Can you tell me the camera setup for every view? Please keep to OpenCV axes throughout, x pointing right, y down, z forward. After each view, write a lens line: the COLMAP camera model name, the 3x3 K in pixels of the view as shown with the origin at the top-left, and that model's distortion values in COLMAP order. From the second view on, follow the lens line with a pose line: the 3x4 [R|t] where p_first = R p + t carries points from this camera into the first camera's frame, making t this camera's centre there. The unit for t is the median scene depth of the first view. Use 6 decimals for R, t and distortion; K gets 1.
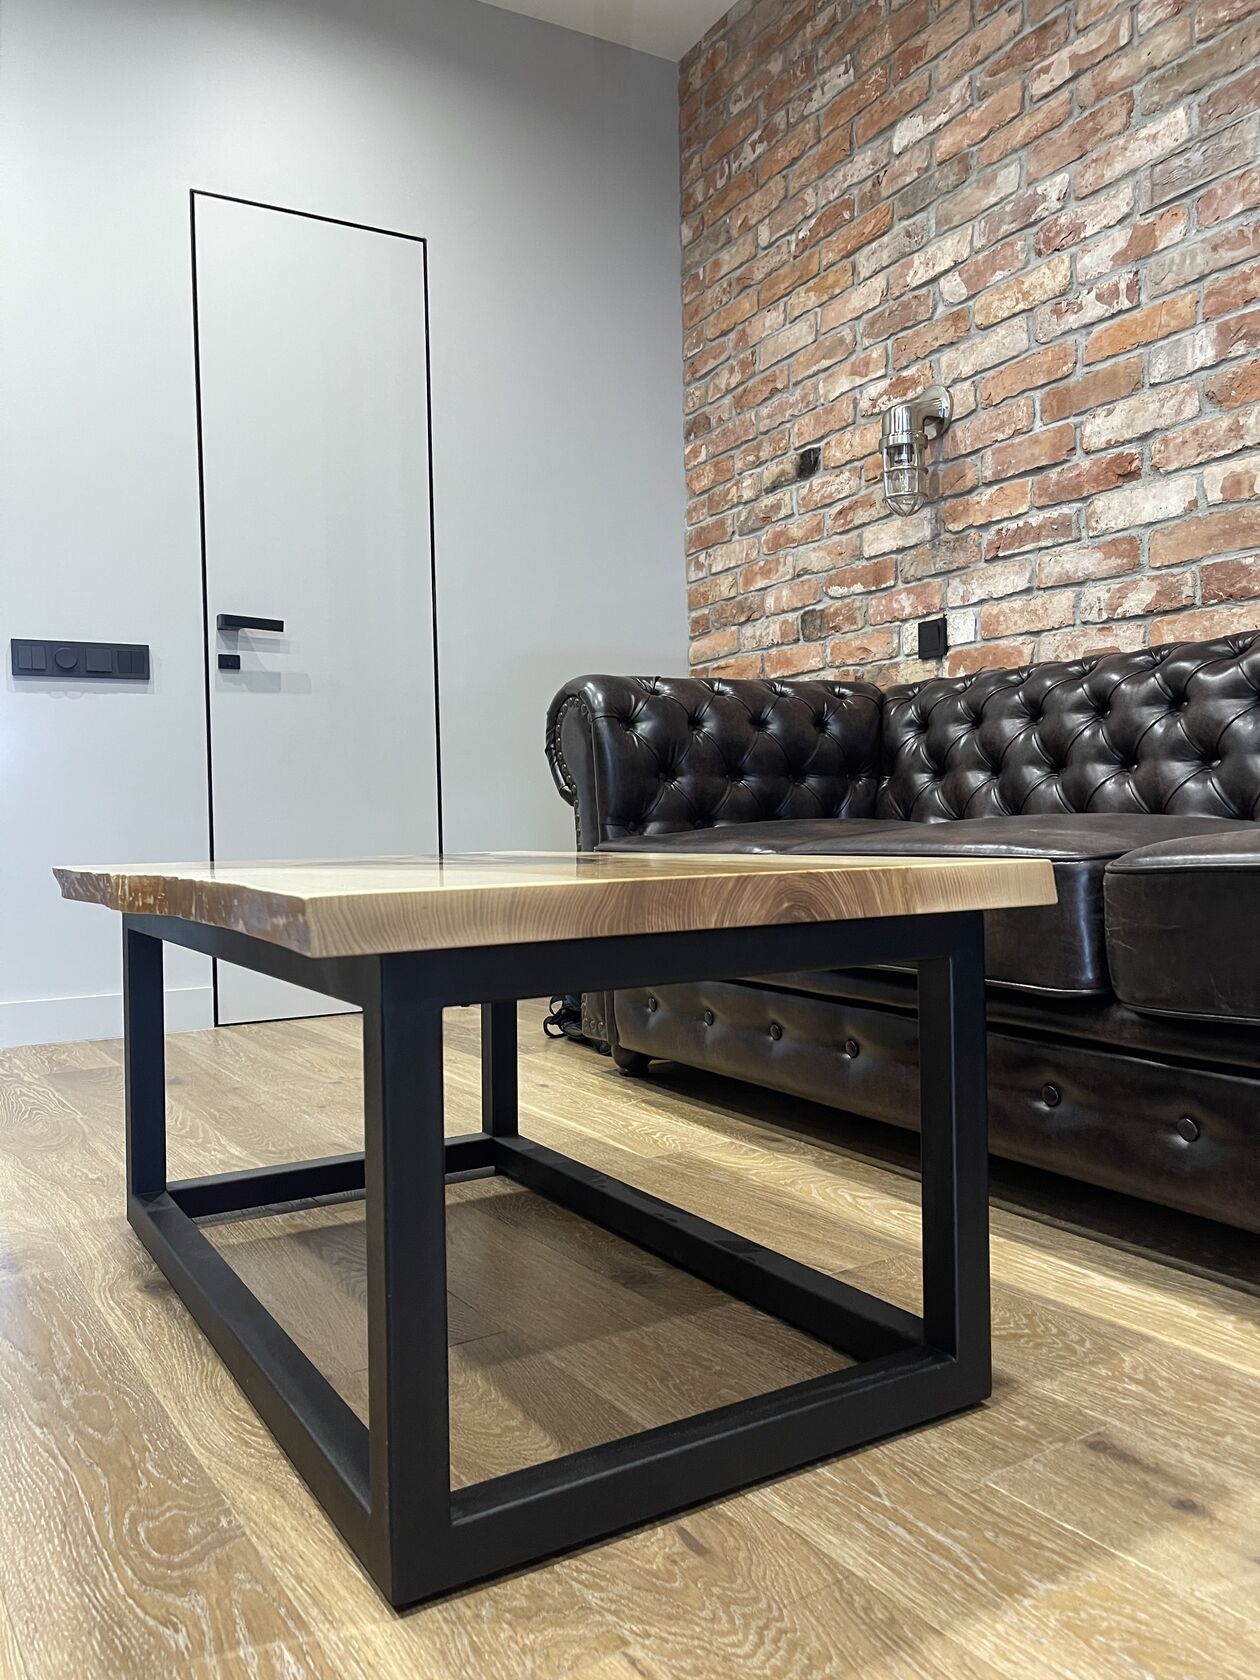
lens RADIAL K [[1301.0, 0, 636.1], [0, 1301.0, 842.8], [0, 0, 1]] dist [0.073790, -0.113346]
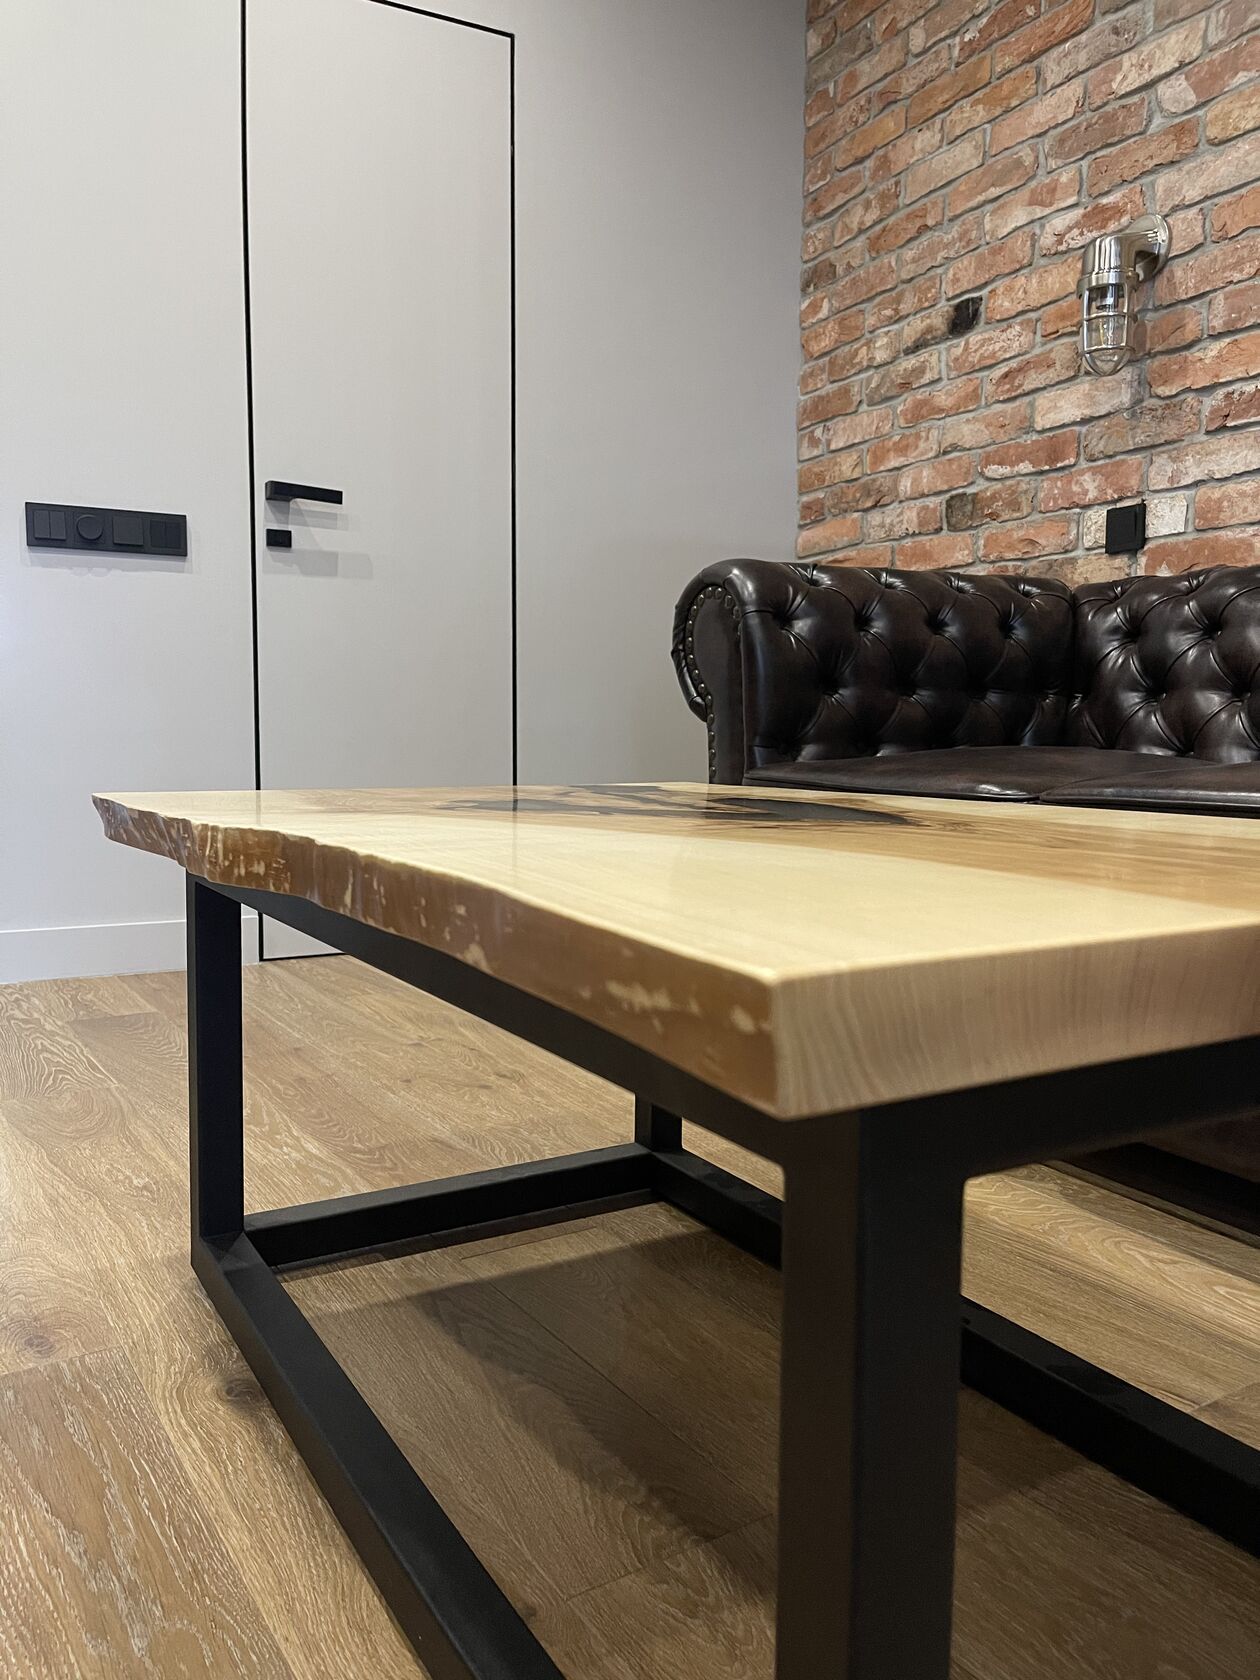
lens RADIAL K [[1301.0, 0, 631.4], [0, 1301.0, 845.2], [0, 0, 1]] dist [0.073790, -0.113346]
pose [[0.999589, 0.027574, -0.007794, -0.123956], [-0.026939, 0.997015, 0.072362, -0.012443], [0.009766, -0.072122, 0.997348, 0.246089]]
